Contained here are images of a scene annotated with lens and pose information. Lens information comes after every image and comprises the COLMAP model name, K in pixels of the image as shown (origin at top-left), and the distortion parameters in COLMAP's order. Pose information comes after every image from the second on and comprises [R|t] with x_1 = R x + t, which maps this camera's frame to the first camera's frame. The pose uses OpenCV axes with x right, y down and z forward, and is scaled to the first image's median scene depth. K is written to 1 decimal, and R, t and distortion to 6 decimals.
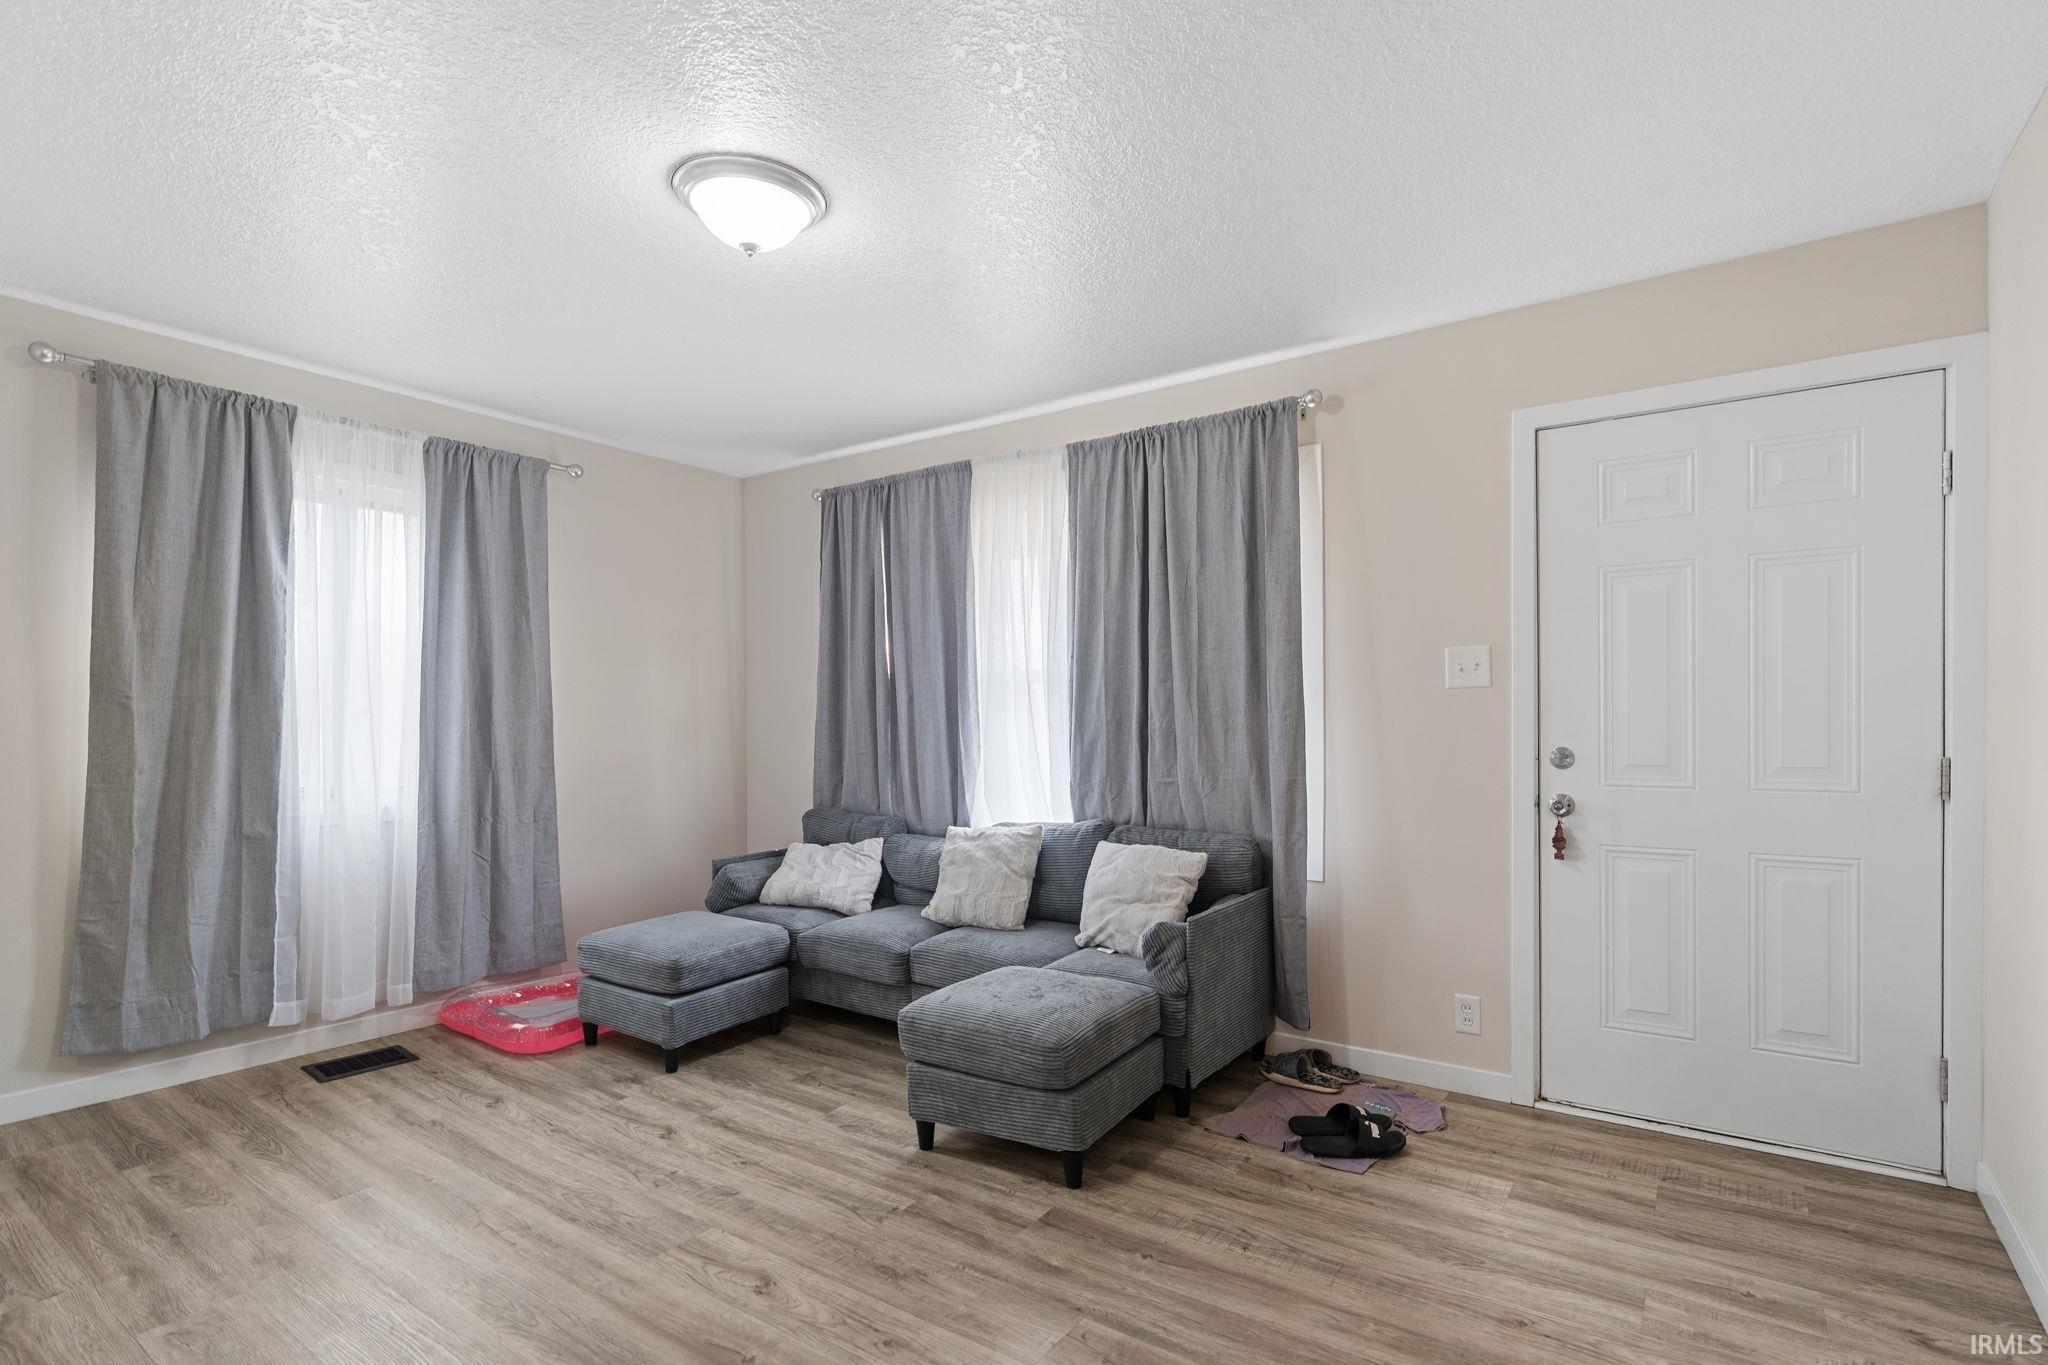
lens RADIAL K [[995.6, 0, 1035.3], [0, 995.6, 727.5], [0, 0, 1]] dist [0.005720, 0.002778]
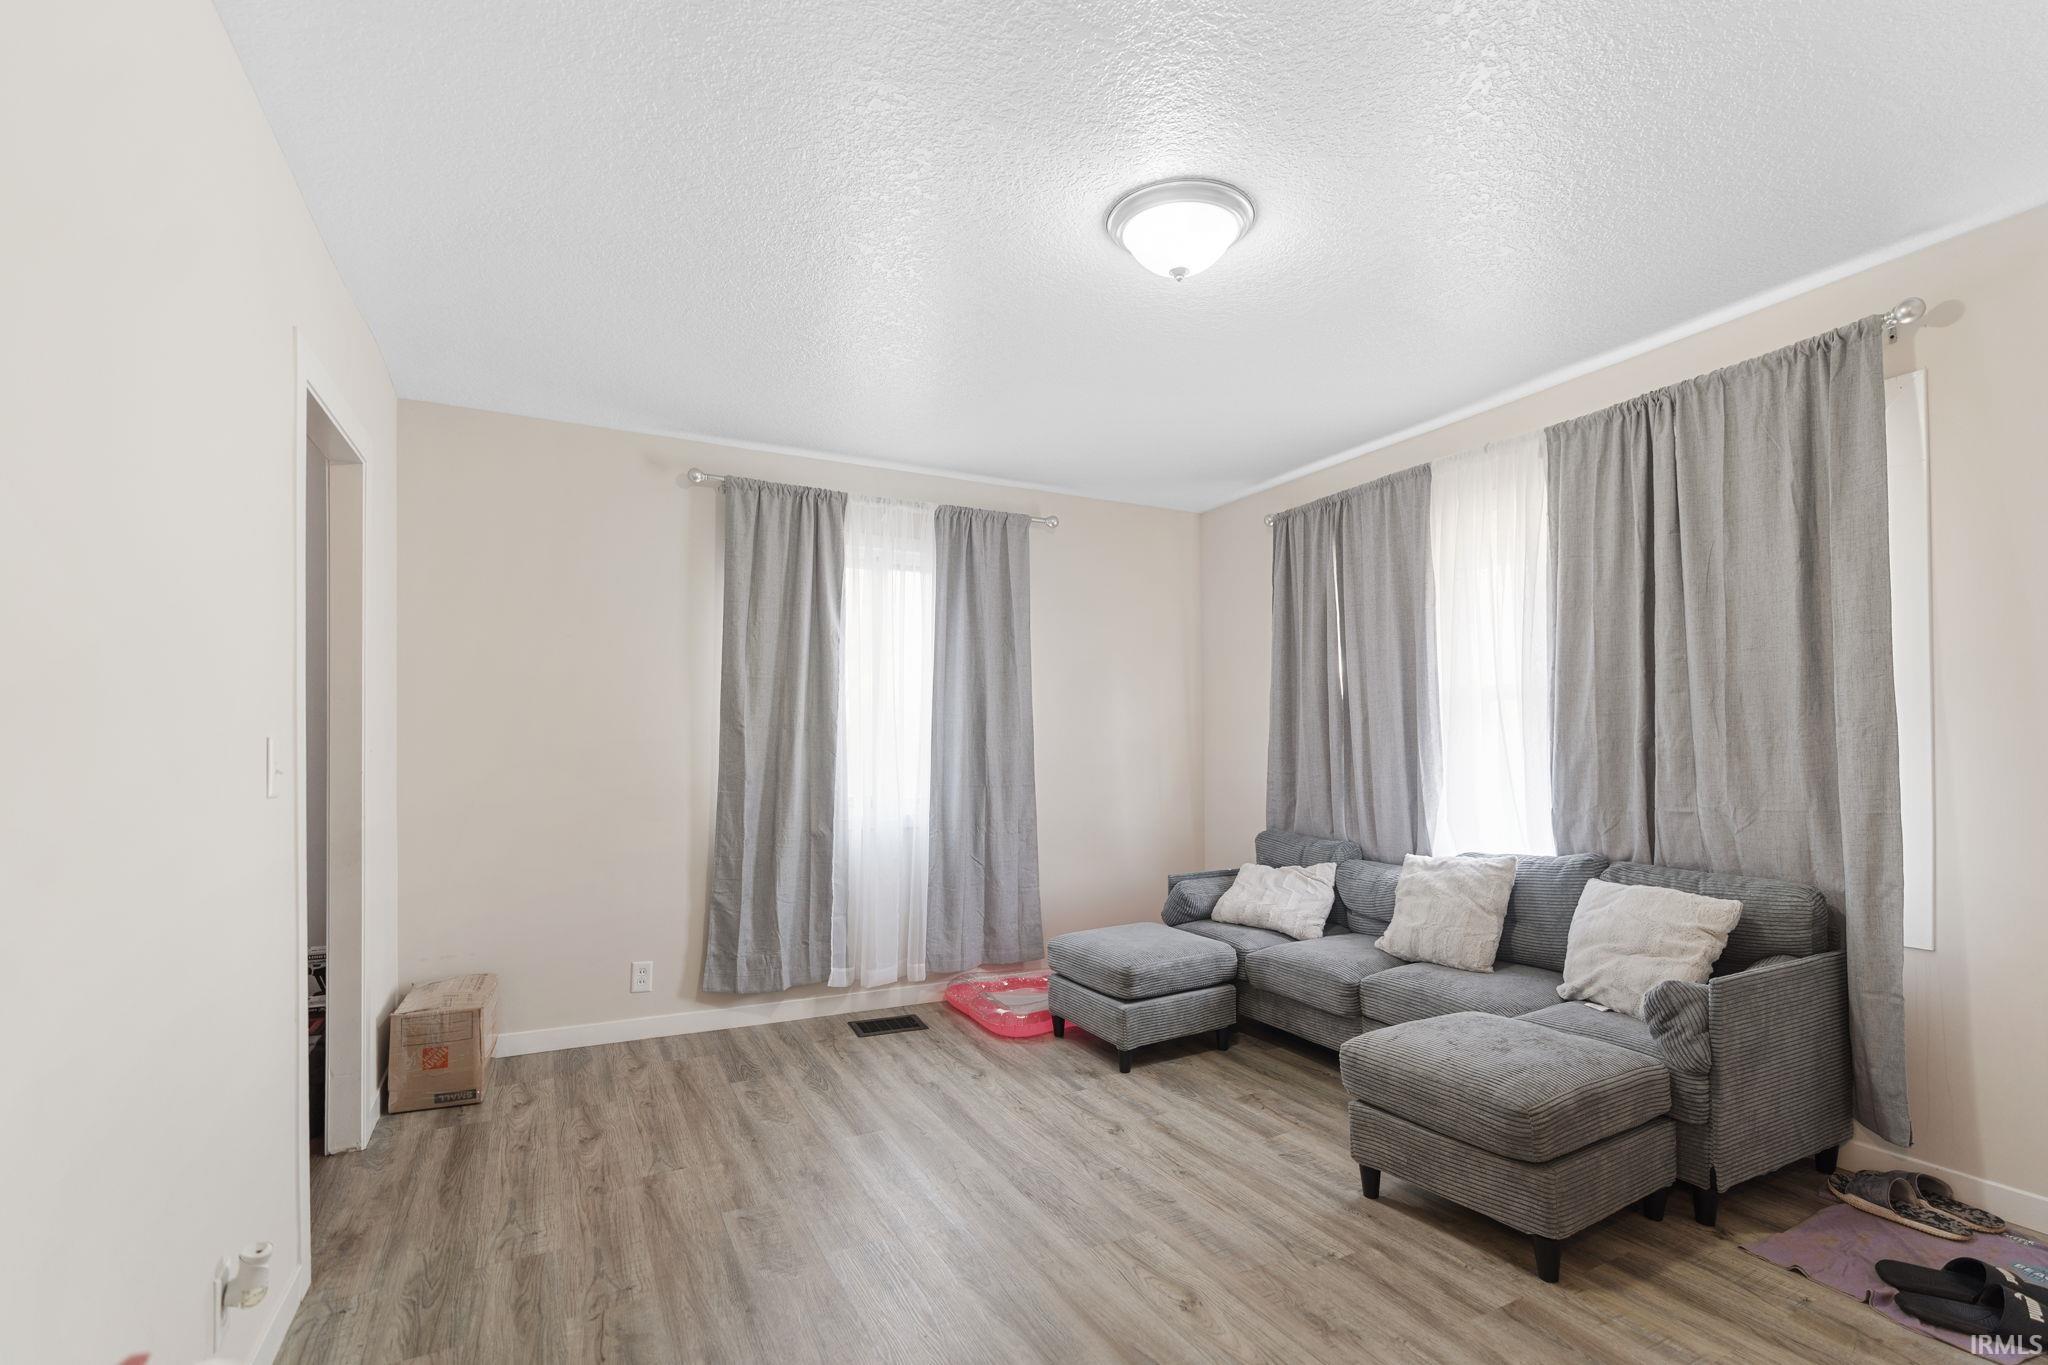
lens RADIAL K [[951.4, 0, 1044.6], [0, 951.4, 745.3], [0, 0, 1]] dist [0.003571, 0.004794]
pose [[0.890768, -0.004927, -0.454432, 0.023490], [-0.000918, 0.999920, -0.012640, 0.010745], [0.454457, 0.011677, 0.890692, 0.056133]]
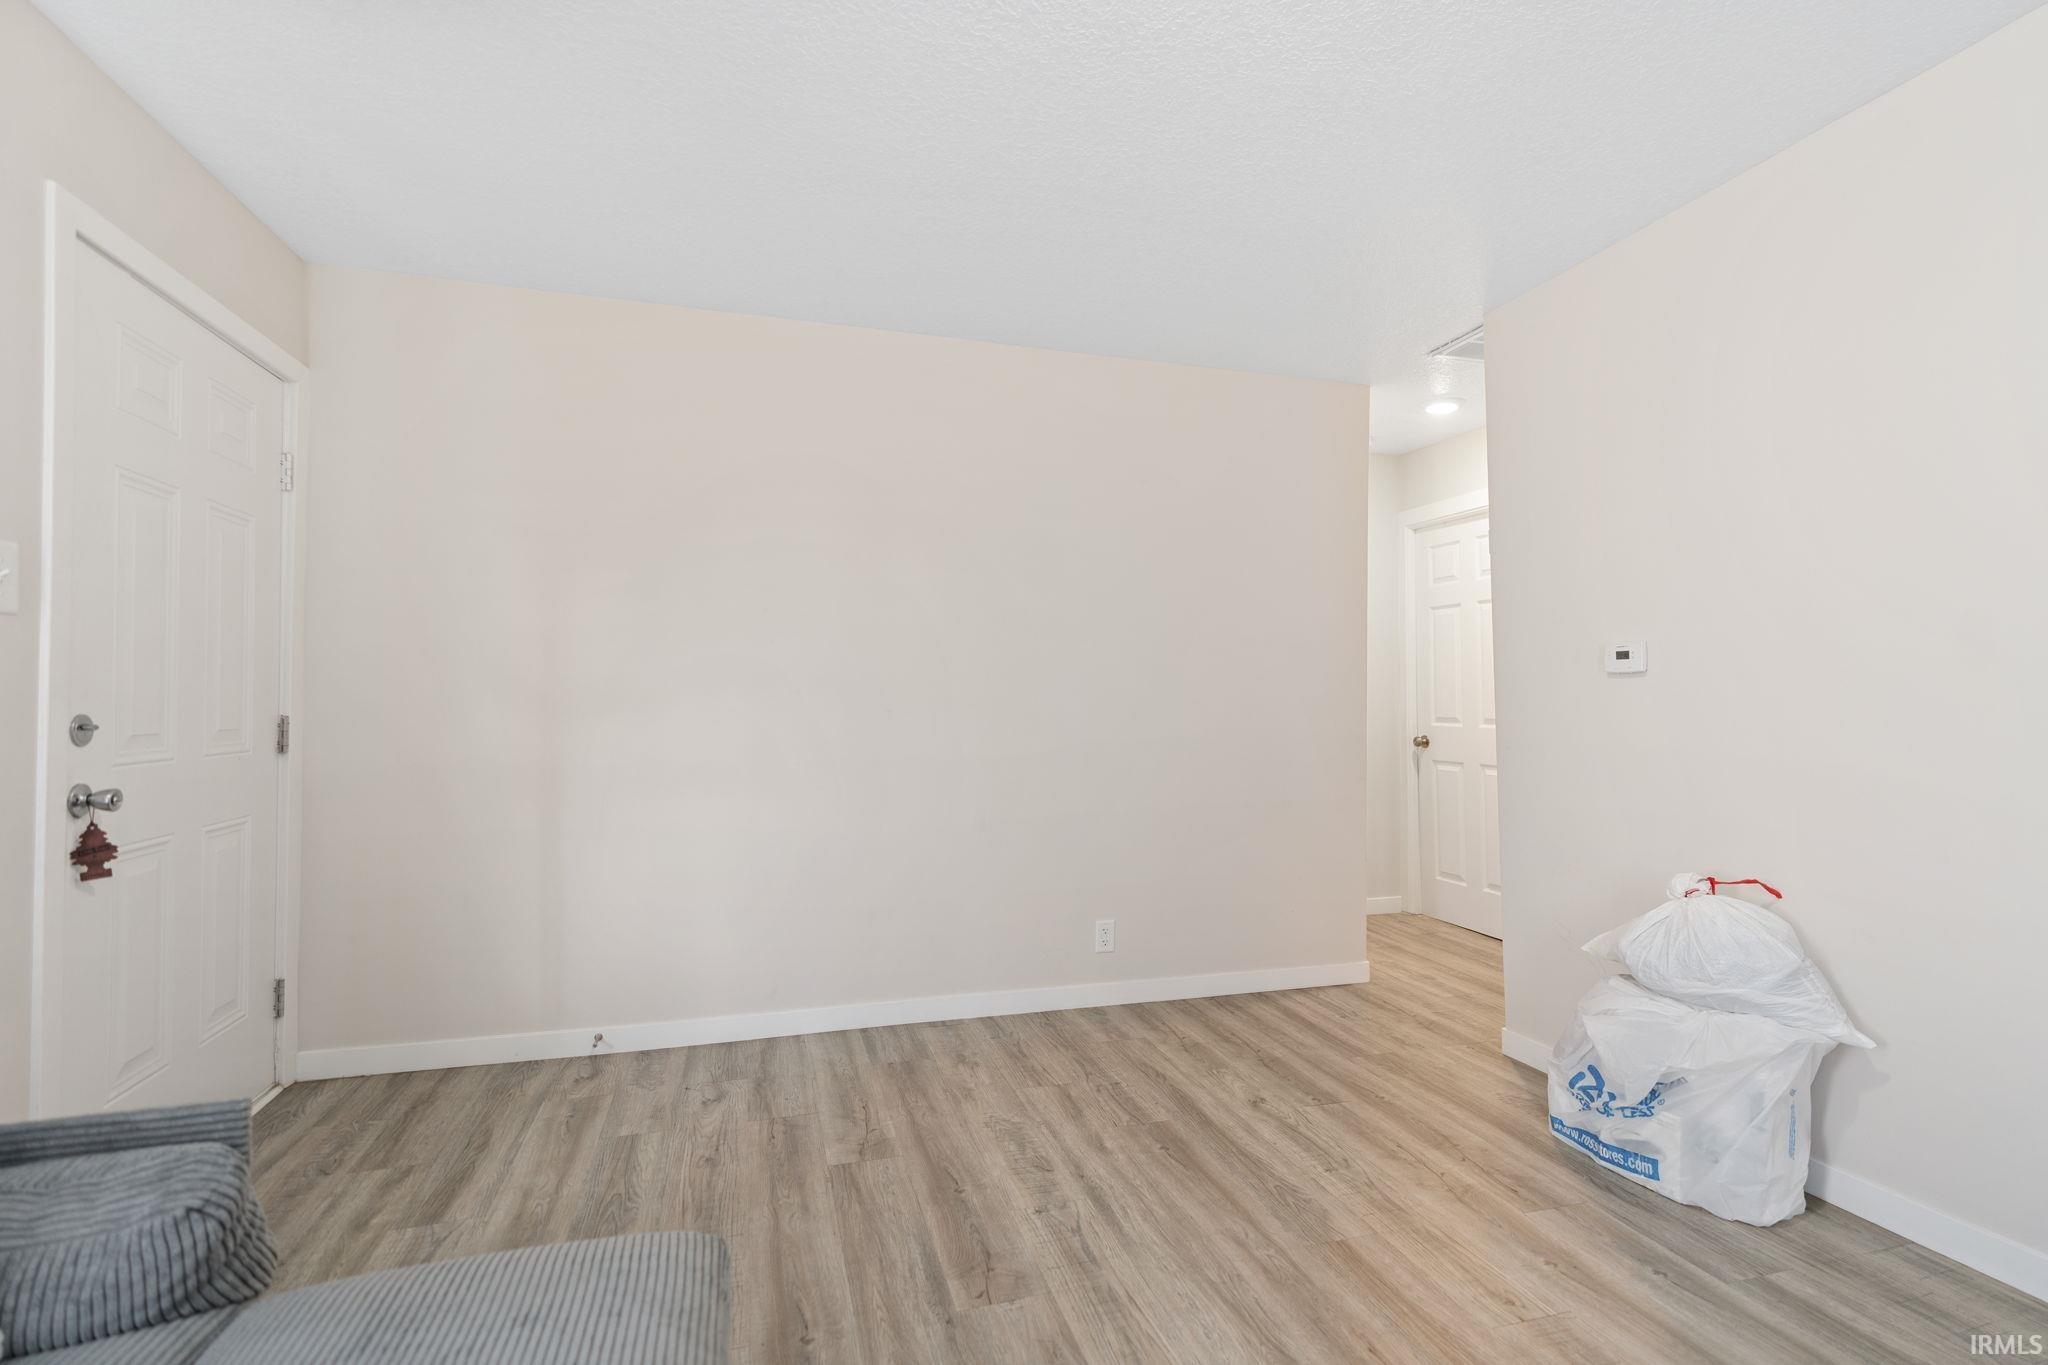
lens RADIAL K [[951.4, 0, 1040.7], [0, 951.4, 684.2], [0, 0, 1]] dist [0.003571, 0.004794]
pose [[-0.783136, 0.023323, 0.621413, -0.366461], [0.024619, 0.999676, -0.006493, 0.019171], [-0.621363, 0.010214, -0.783456, 1.058782]]
